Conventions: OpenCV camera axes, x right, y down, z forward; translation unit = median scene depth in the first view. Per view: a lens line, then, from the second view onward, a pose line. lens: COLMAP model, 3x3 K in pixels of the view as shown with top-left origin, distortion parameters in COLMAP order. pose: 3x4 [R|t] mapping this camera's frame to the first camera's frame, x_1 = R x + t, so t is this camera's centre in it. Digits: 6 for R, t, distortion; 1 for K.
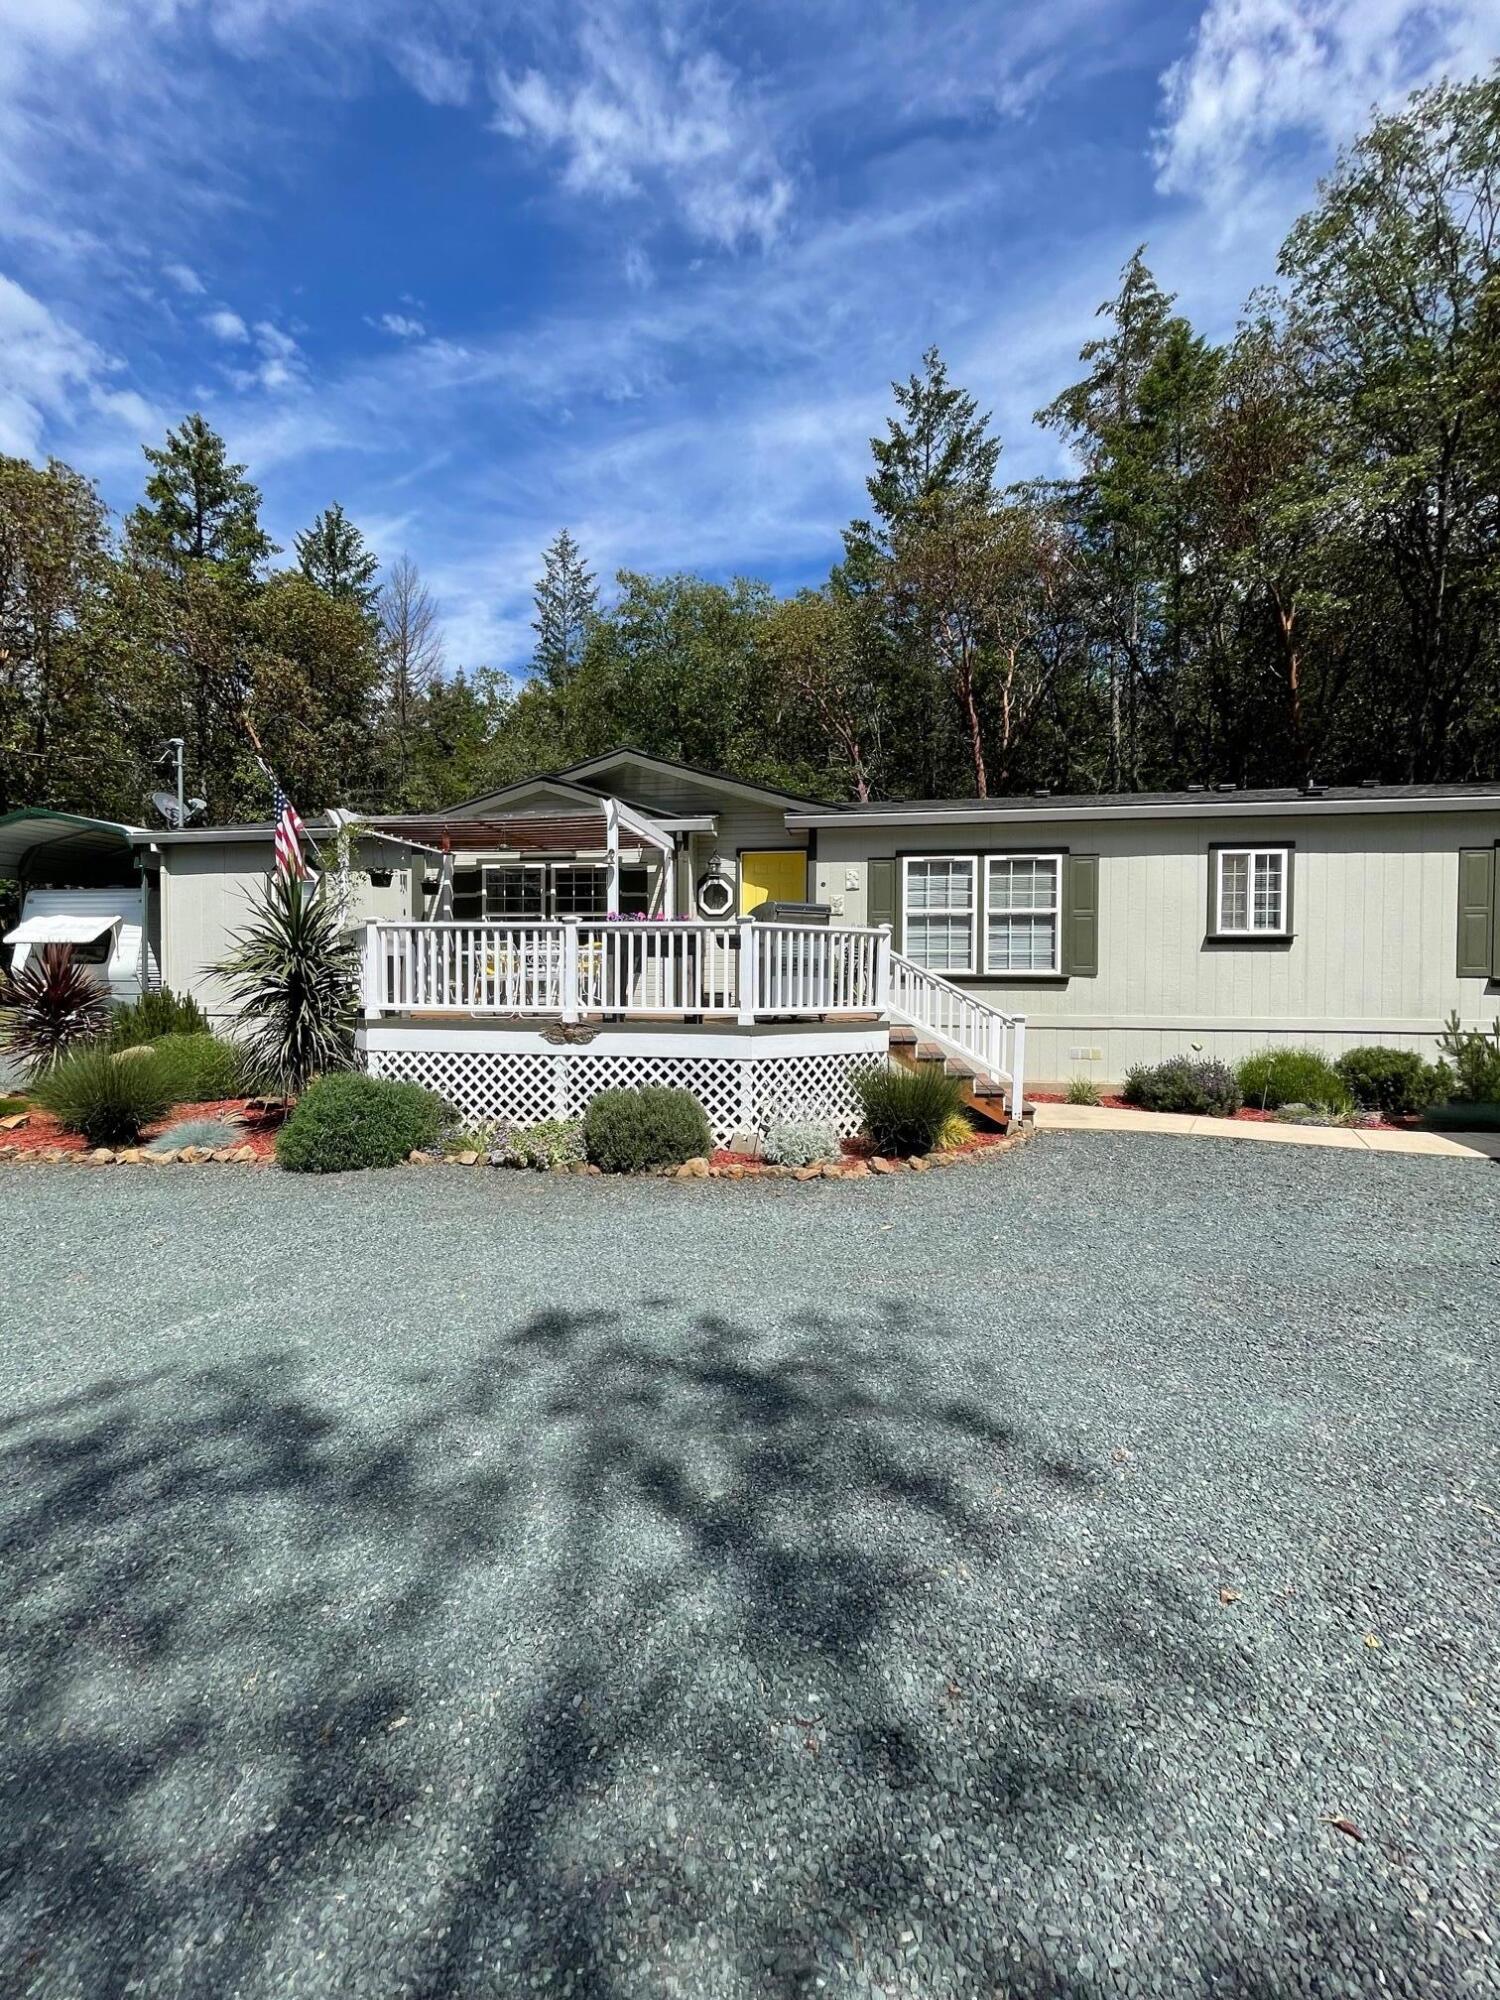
lens RADIAL K [[793.4, 0, 734.8], [0, 793.4, 984.8], [0, 0, 1]] dist [-0.000574, -0.002347]
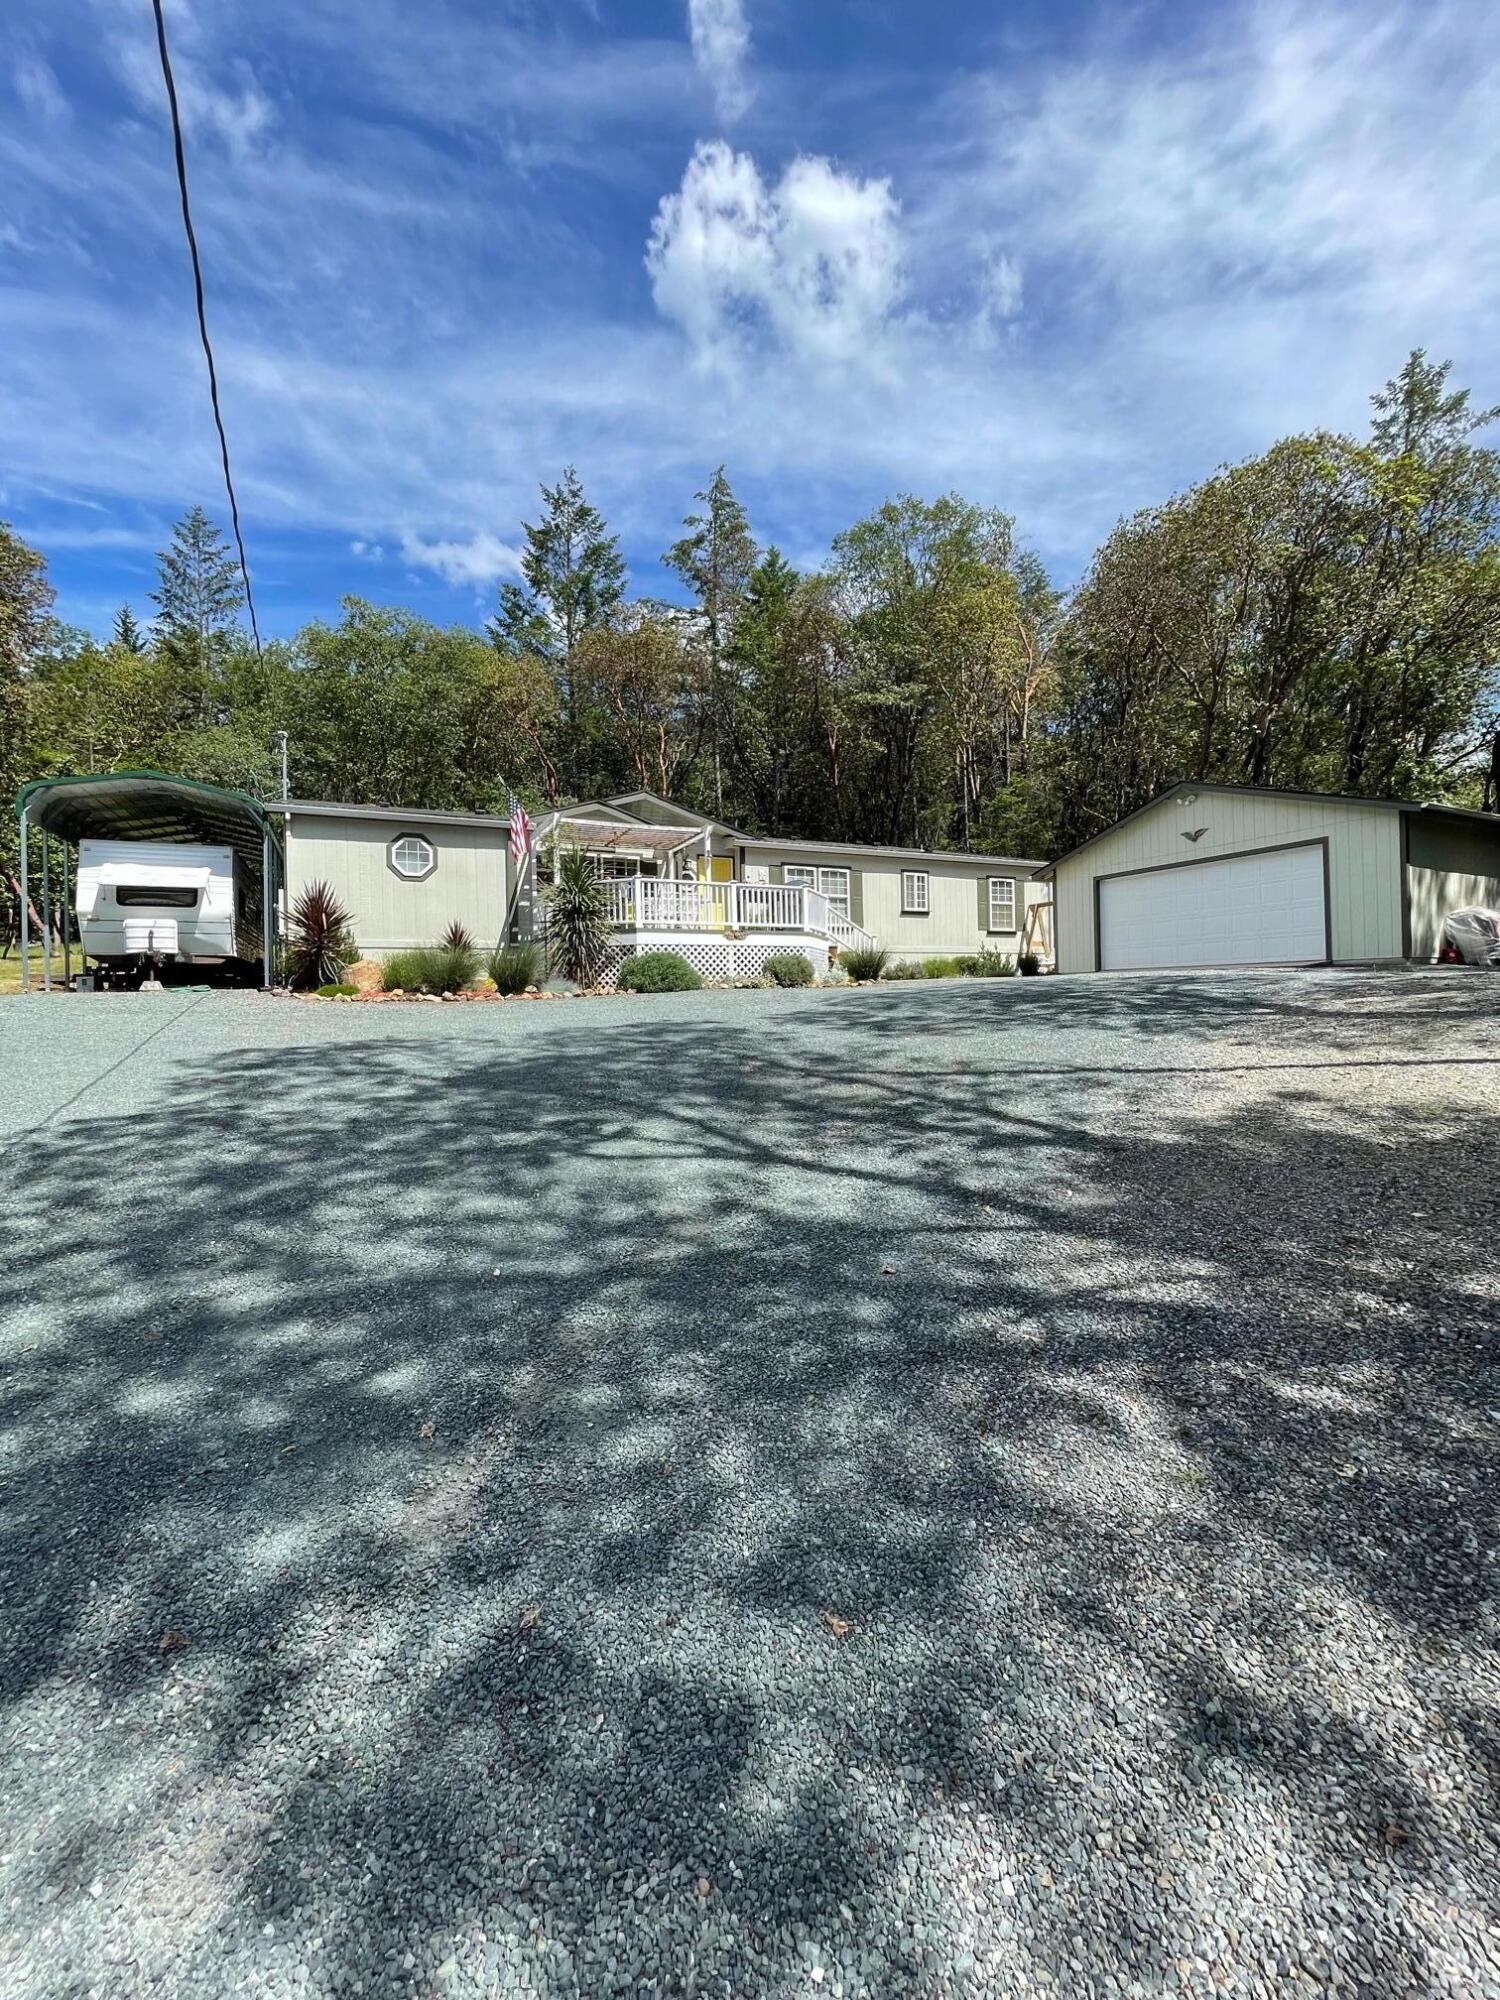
lens RADIAL K [[793.4, 0, 742.6], [0, 793.4, 1003.0], [0, 0, 1]] dist [-0.000574, -0.002347]
pose [[0.812426, -0.026396, 0.582466, -1.116105], [0.029857, 0.999548, 0.003653, 0.183281], [-0.582299, 0.014423, 0.812847, -0.577013]]
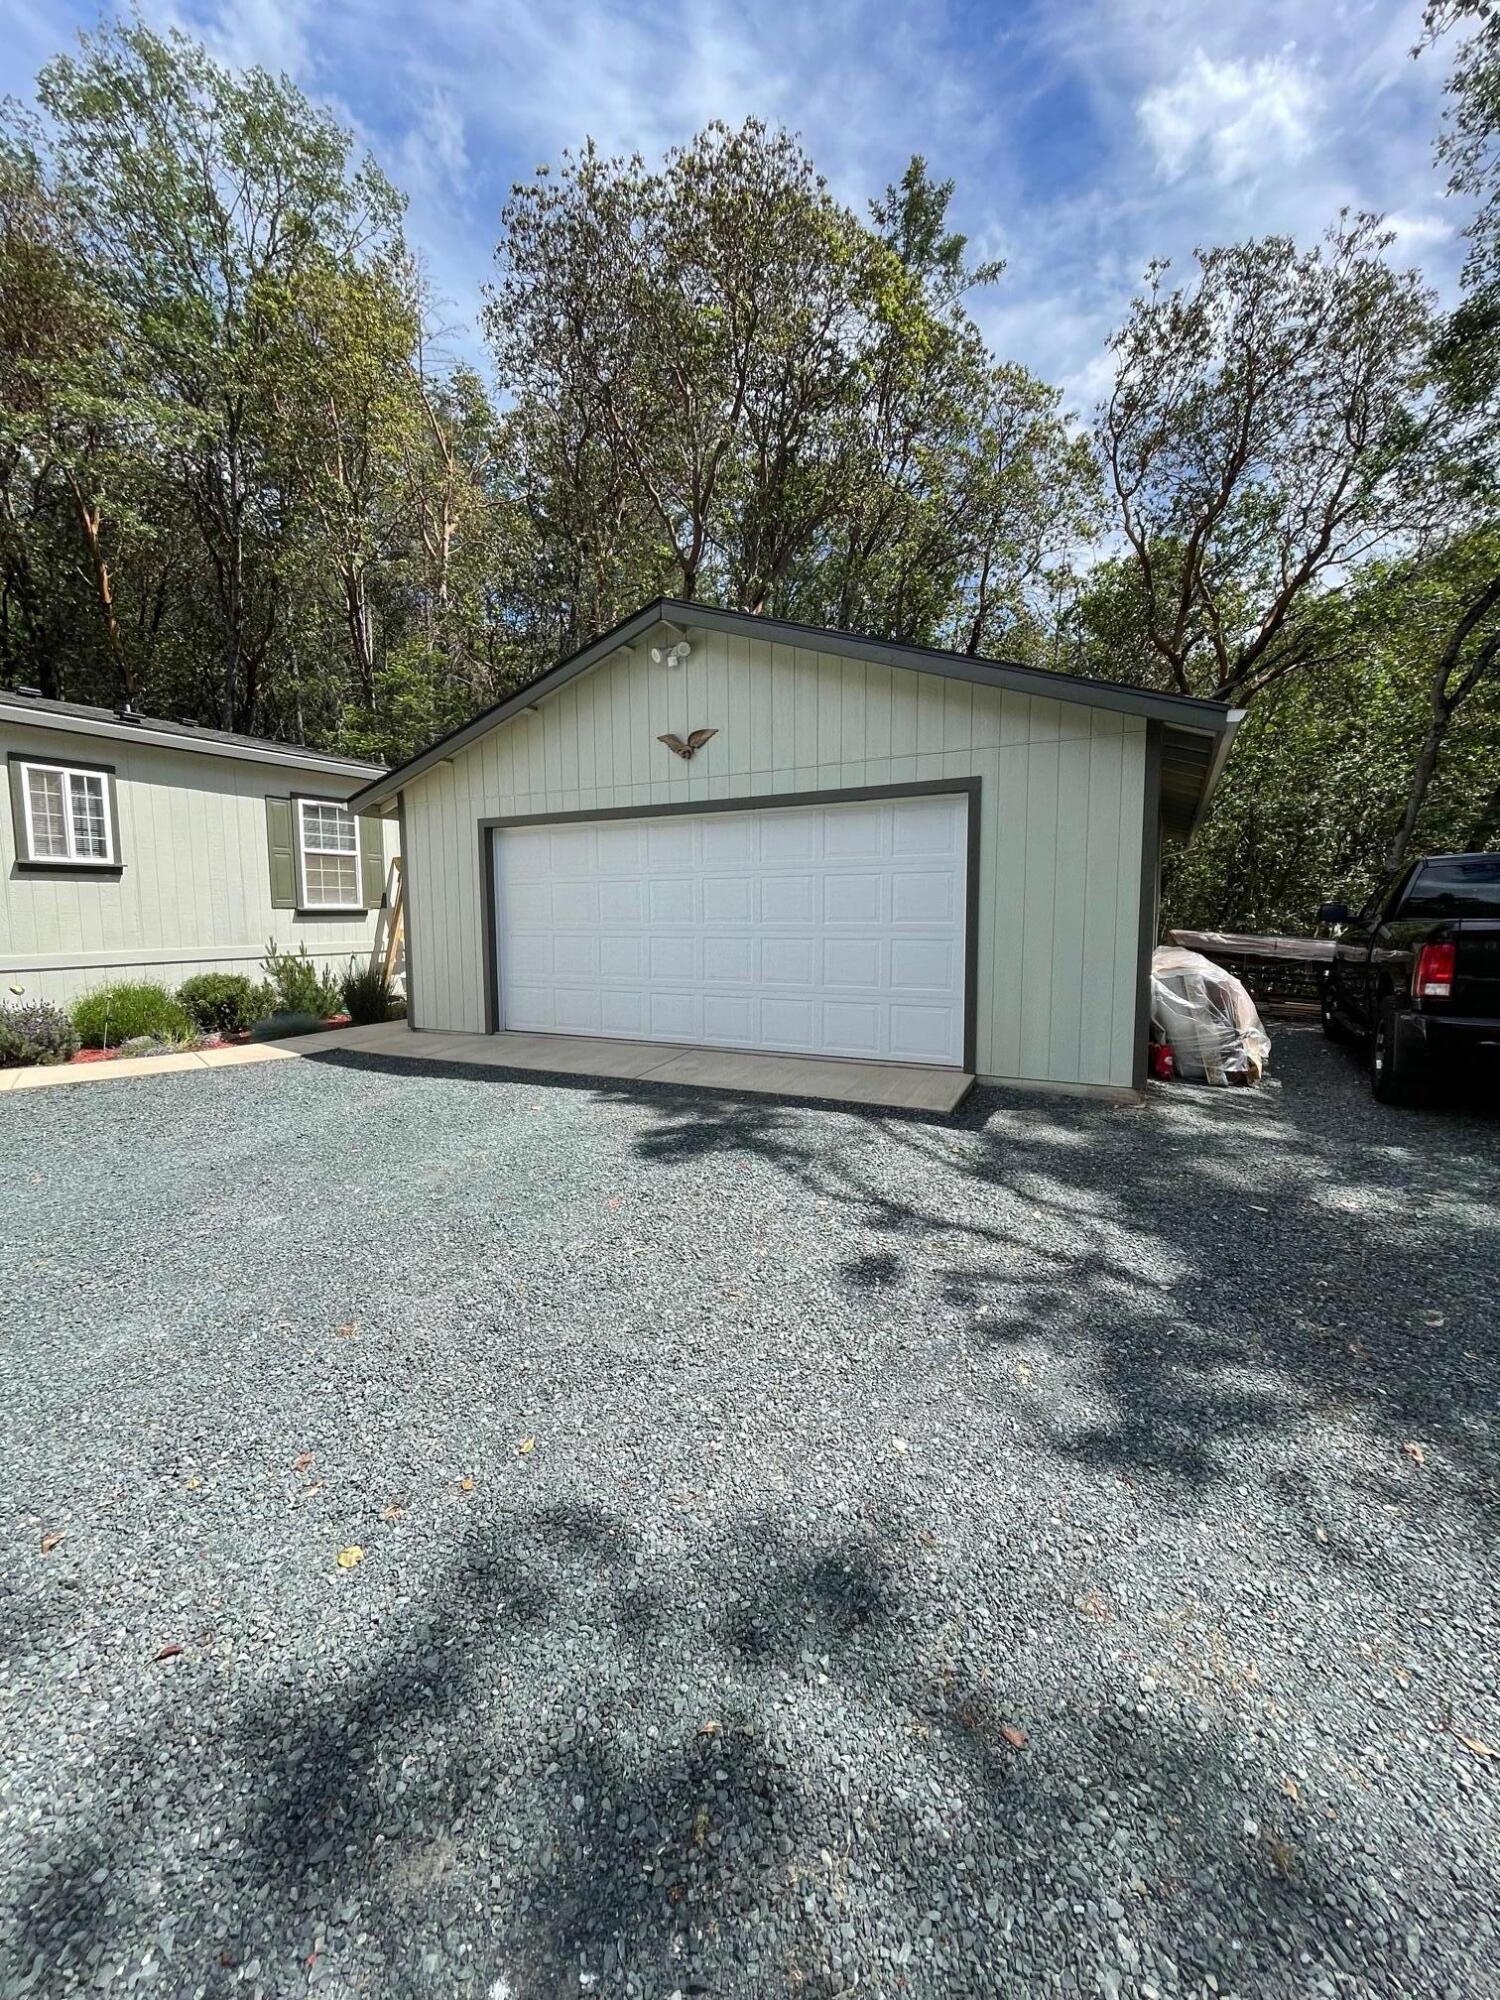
lens RADIAL K [[793.4, 0, 742.1], [0, 793.4, 989.6], [0, 0, 1]] dist [-0.000574, -0.002347]
pose [[0.312647, -0.097785, 0.944823, 0.013184], [0.017850, 0.995116, 0.097083, 0.008076], [-0.949702, -0.013488, 0.312865, -0.023971]]
